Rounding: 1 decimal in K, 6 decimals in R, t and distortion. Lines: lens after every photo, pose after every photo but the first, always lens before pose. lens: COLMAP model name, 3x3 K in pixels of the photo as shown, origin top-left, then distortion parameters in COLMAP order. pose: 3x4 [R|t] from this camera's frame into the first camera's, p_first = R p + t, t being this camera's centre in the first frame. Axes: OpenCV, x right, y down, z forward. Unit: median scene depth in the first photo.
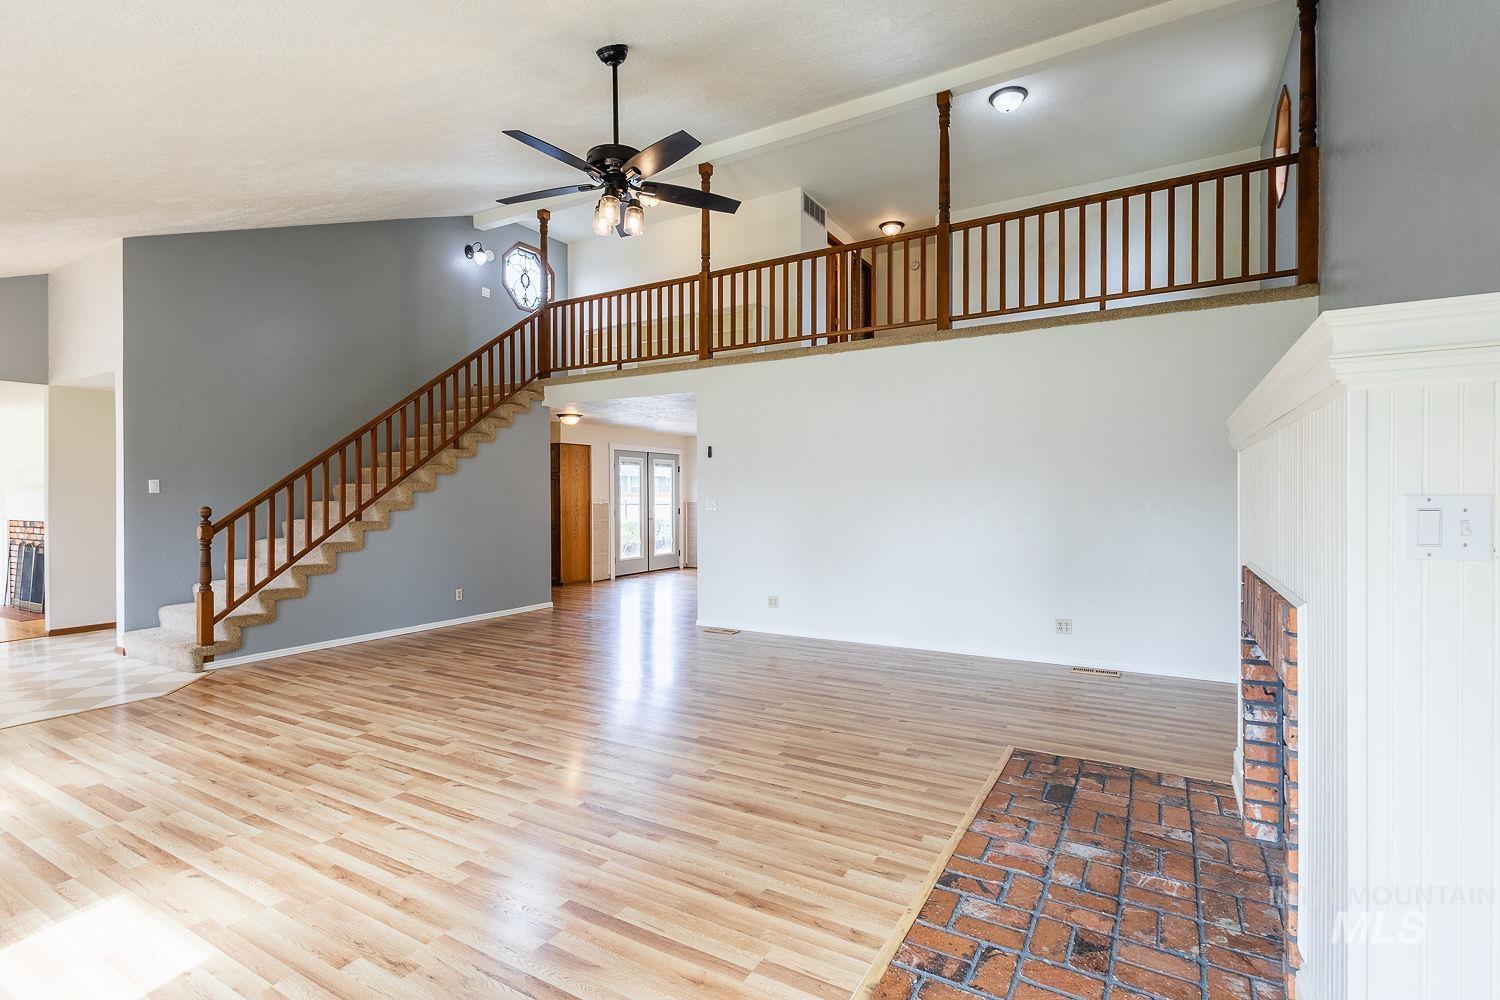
lens RADIAL K [[700.8, 0, 755.0], [0, 700.8, 499.3], [0, 0, 1]] dist [0.003223, -0.000658]
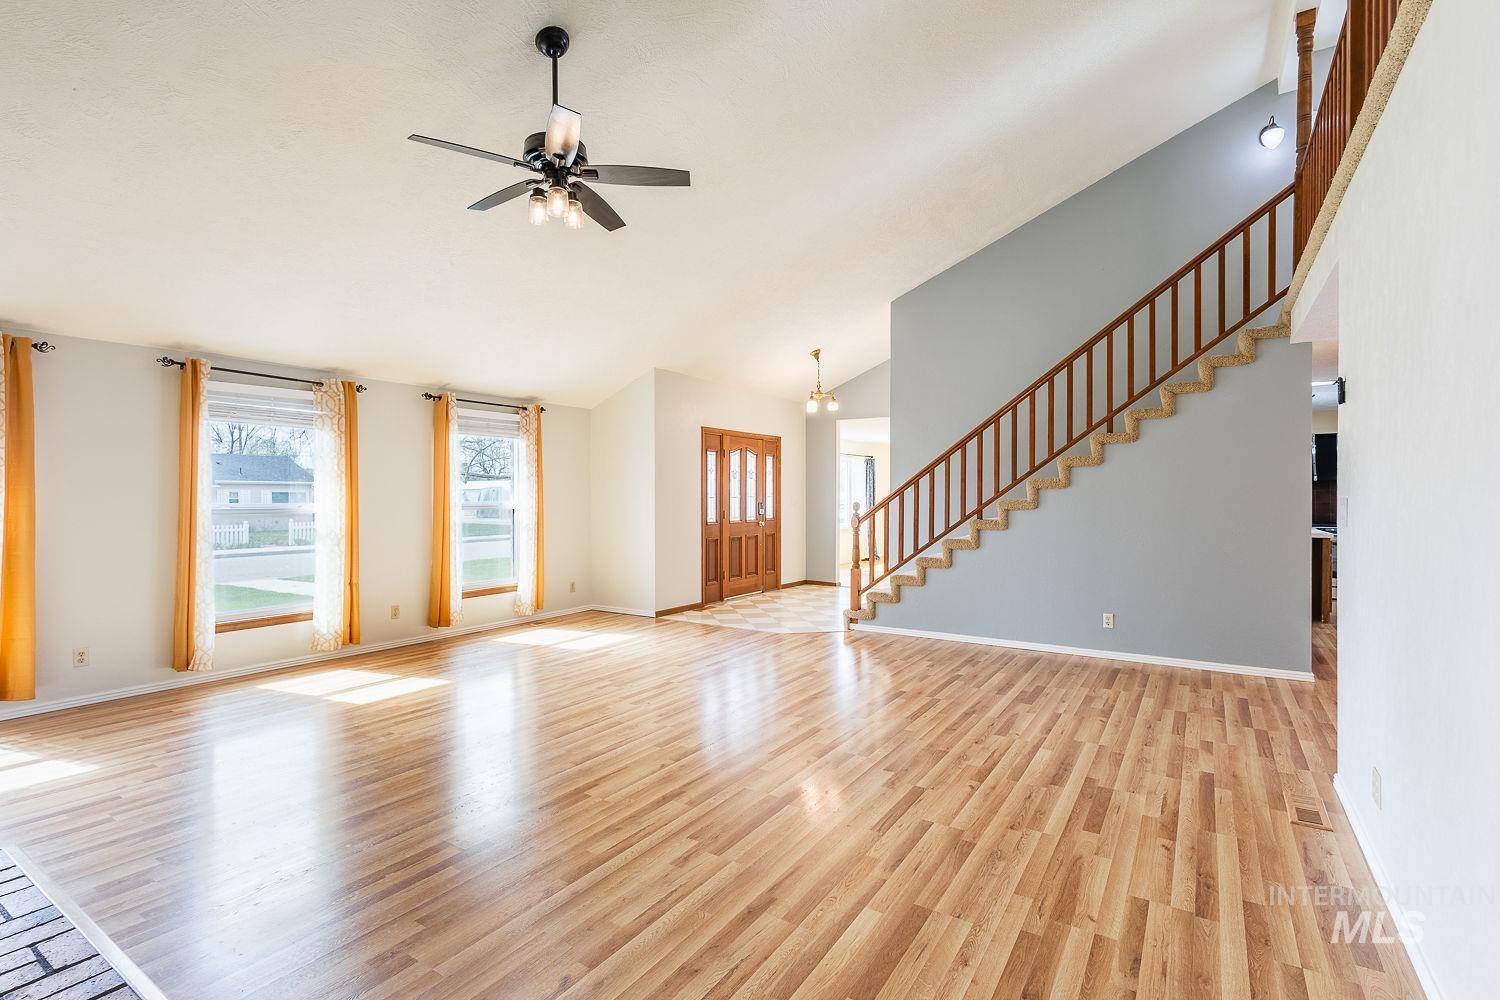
lens RADIAL K [[704.0, 0, 751.6], [0, 704.0, 501.2], [0, 0, 1]] dist [0.003772, 0.000021]
pose [[-0.052233, 0.010400, -0.998581, 0.704575], [-0.003480, 0.999938, 0.010596, -0.005560], [0.998629, 0.004028, -0.052193, 1.215606]]
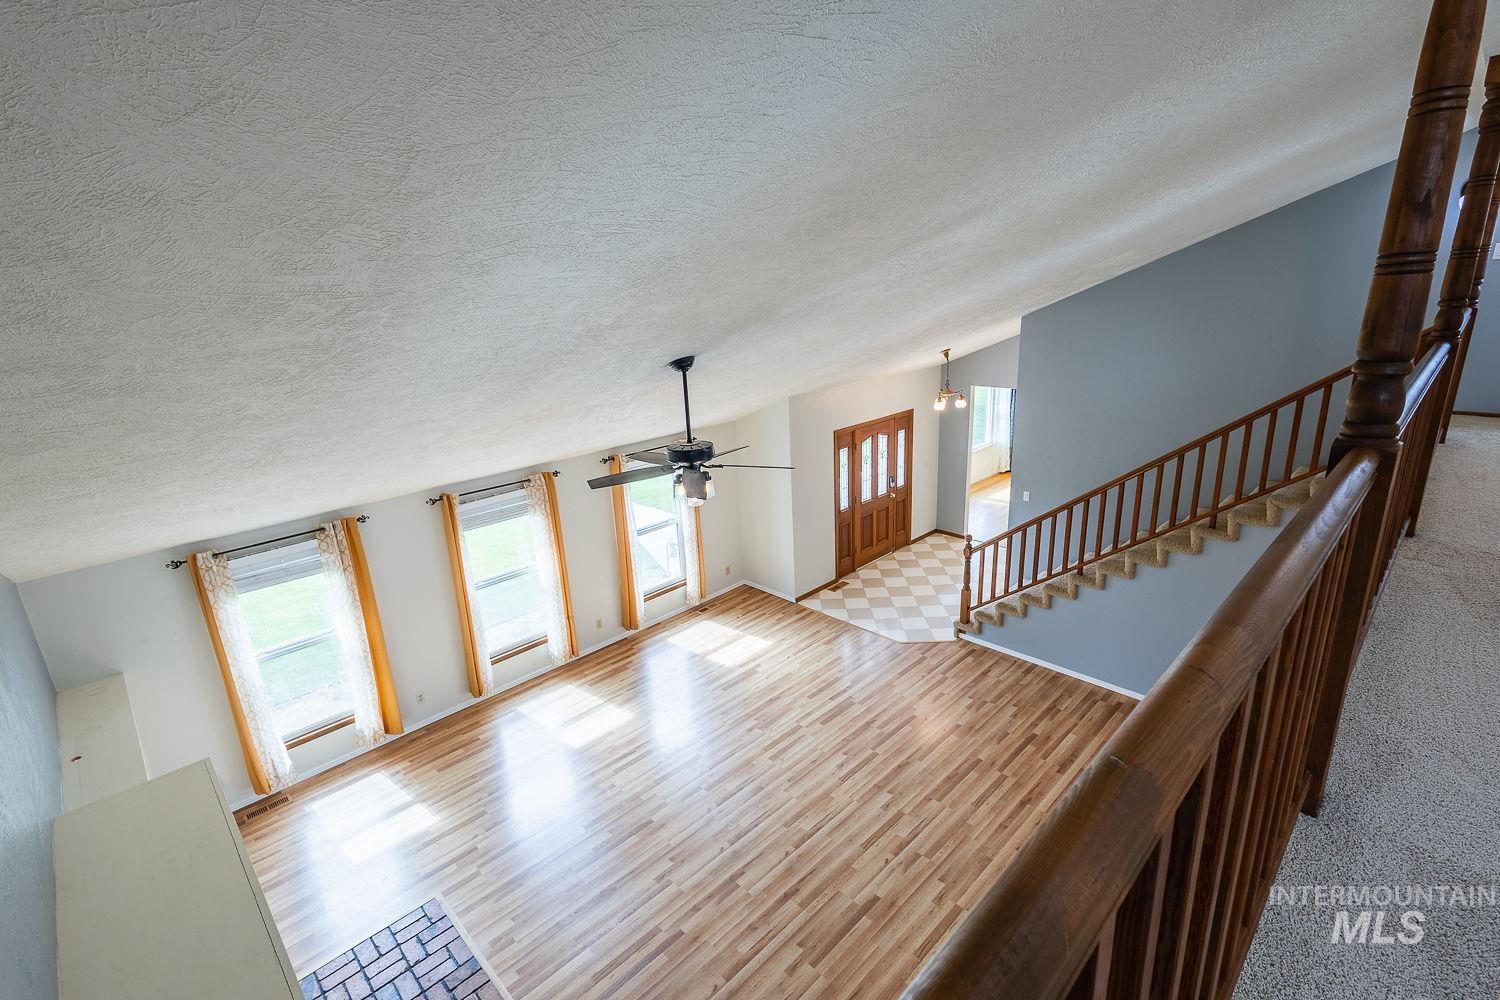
lens RADIAL K [[700.5, 0, 750.0], [0, 700.5, 500.0], [0, 0, 1]] dist [0.002768, -0.000082]
pose [[-0.270010, 0.296619, -0.916030, 0.861151], [0.045360, 0.954229, 0.295618, -0.690880], [0.961788, 0.038269, -0.271106, 1.324664]]
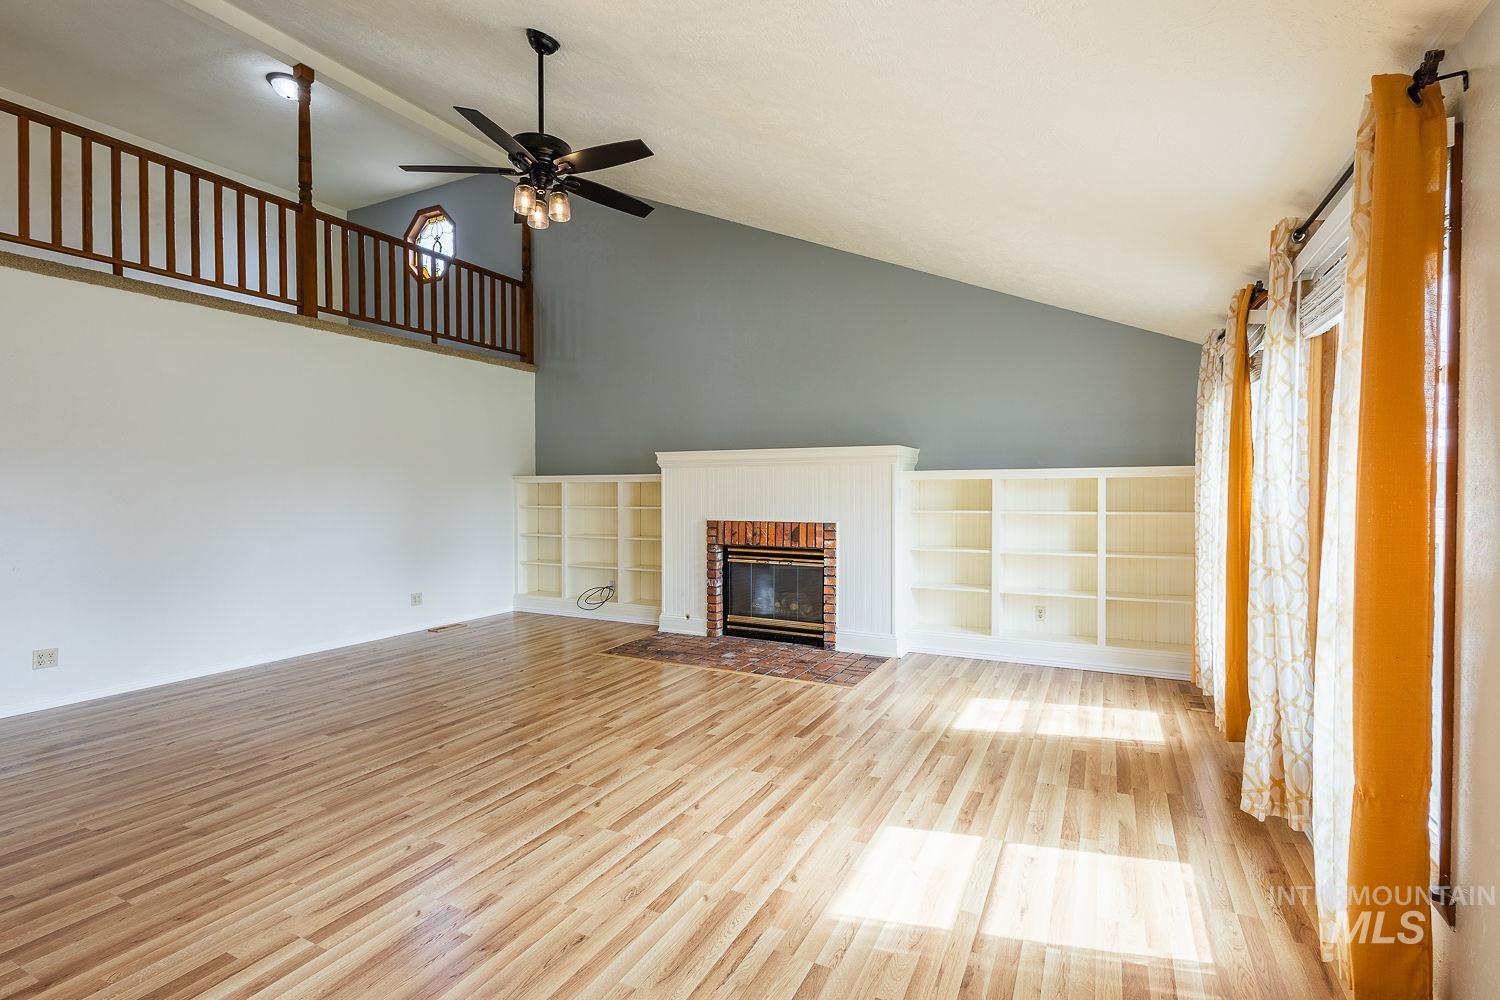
lens RADIAL K [[700.8, 0, 755.0], [0, 700.8, 499.3], [0, 0, 1]] dist [0.003223, -0.000658]
pose [[-0.057785, -0.012716, 0.998248, -1.108066], [0.006249, 0.999895, 0.013098, 0.000010], [-0.998309, 0.006995, -0.057700, 0.698259]]
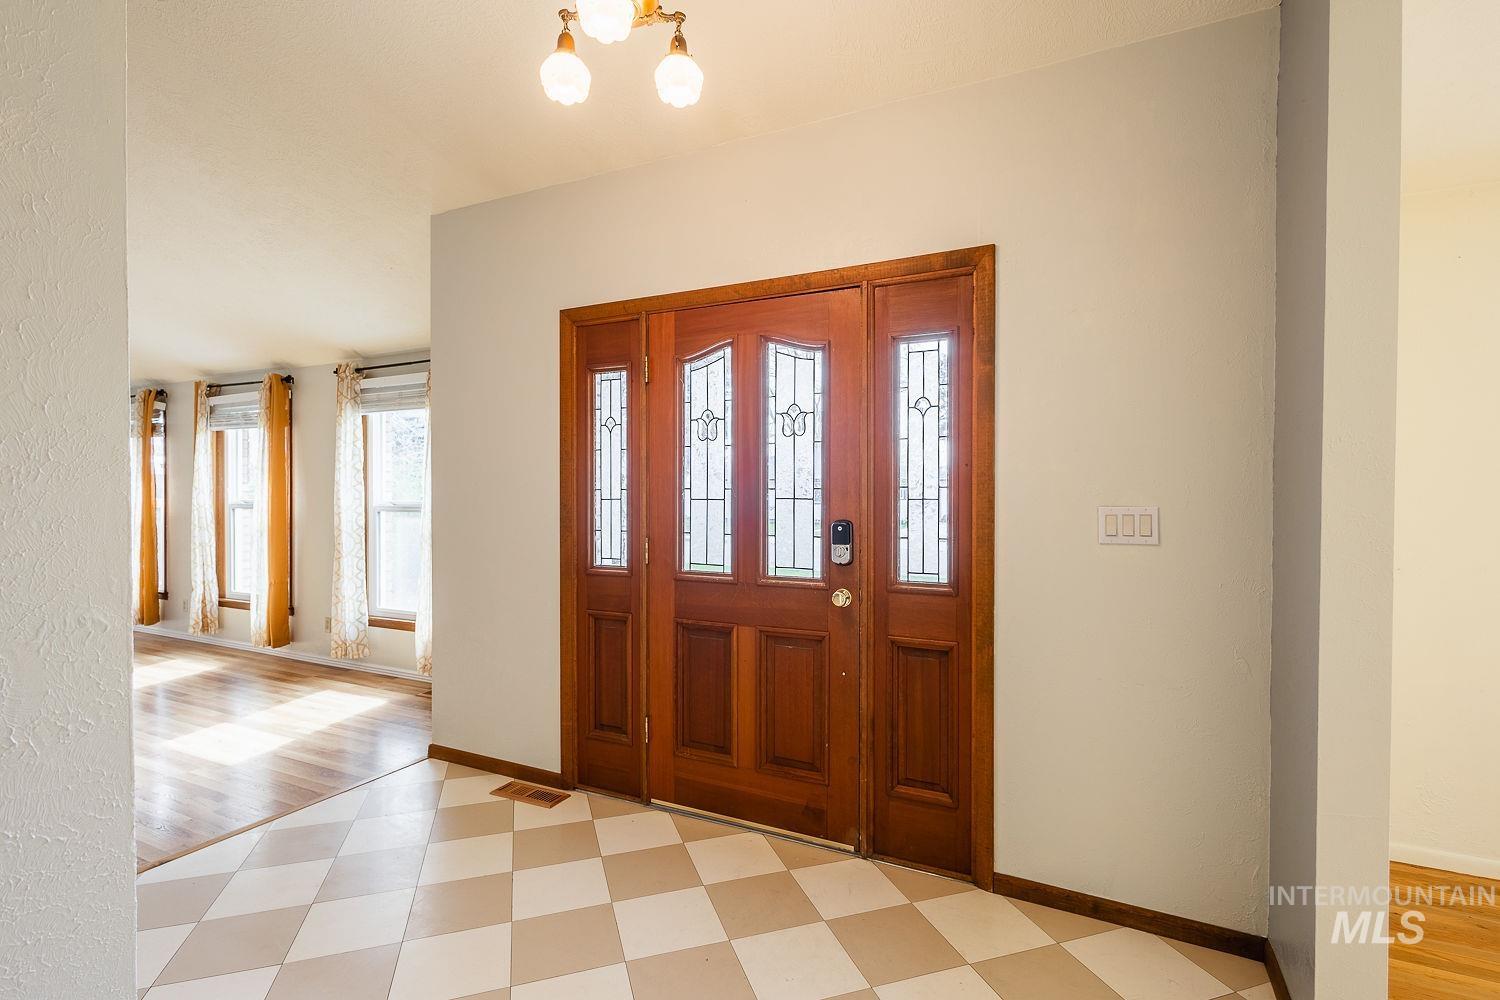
lens RADIAL K [[700.5, 0, 750.0], [0, 700.5, 500.0], [0, 0, 1]] dist [0.002768, -0.000082]
pose [[-0.998343, 0.003343, -0.057446, -1.586973], [0.002414, 0.999865, 0.016236, -0.004339], [0.057493, 0.016071, -0.998217, 1.766704]]
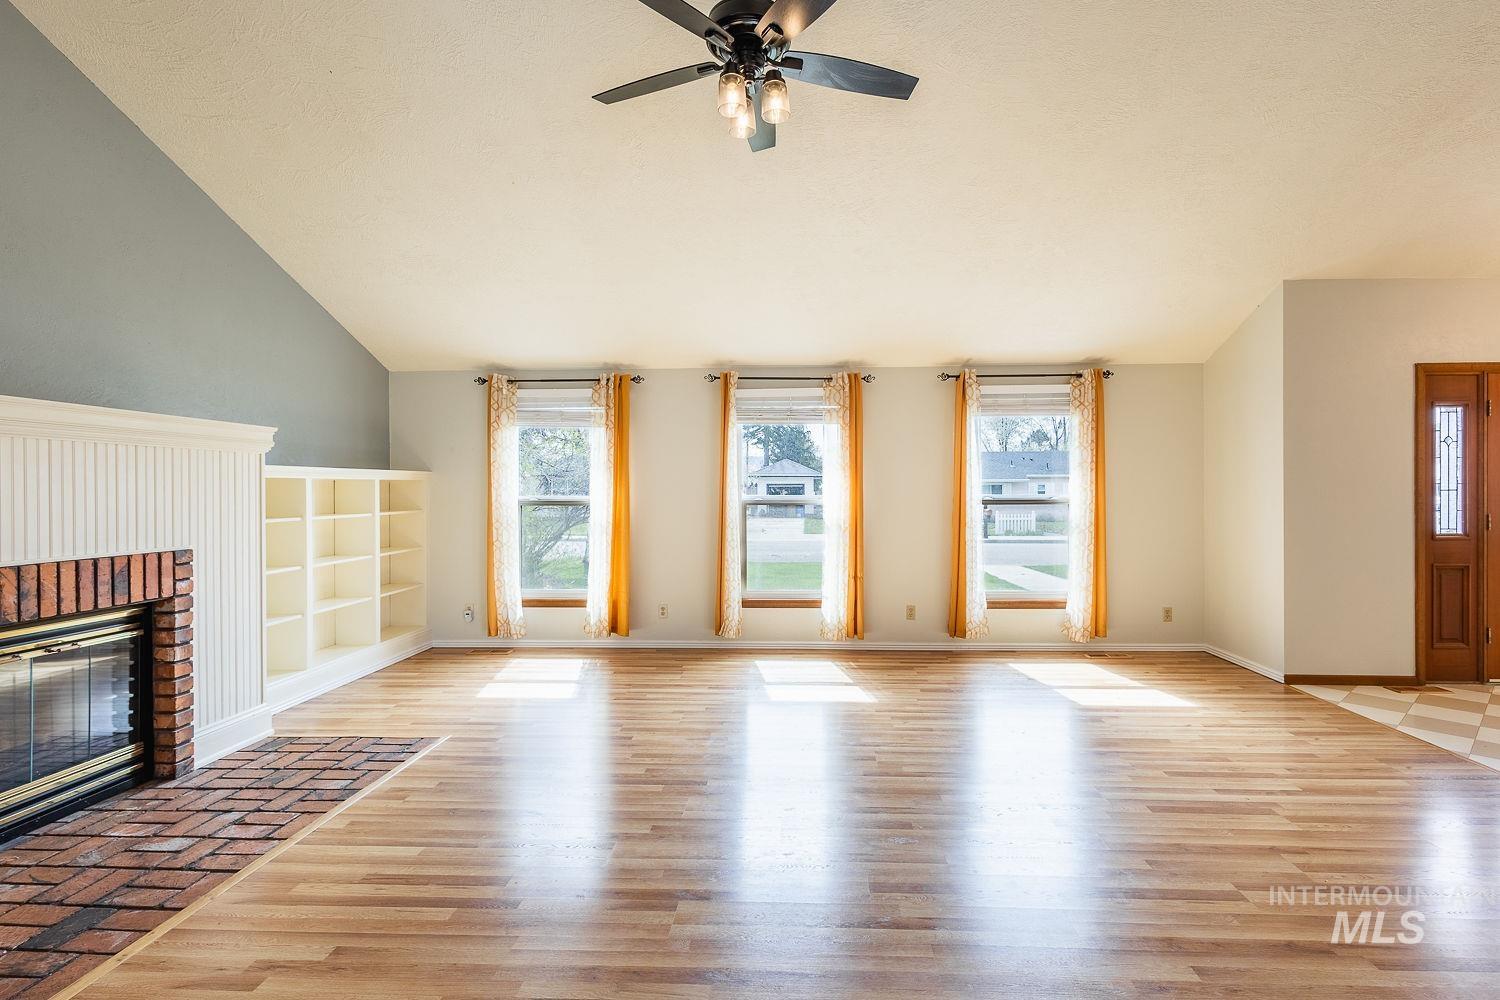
lens RADIAL K [[717.1, 0, 773.9], [0, 717.1, 492.2], [0, 0, 1]] dist [0.002644, 0.000120]
pose [[-0.888014, 0.007035, -0.459762, 0.115385], [0.003344, 0.999955, 0.008841, -0.003722], [0.459804, 0.006314, -0.887998, 1.538738]]
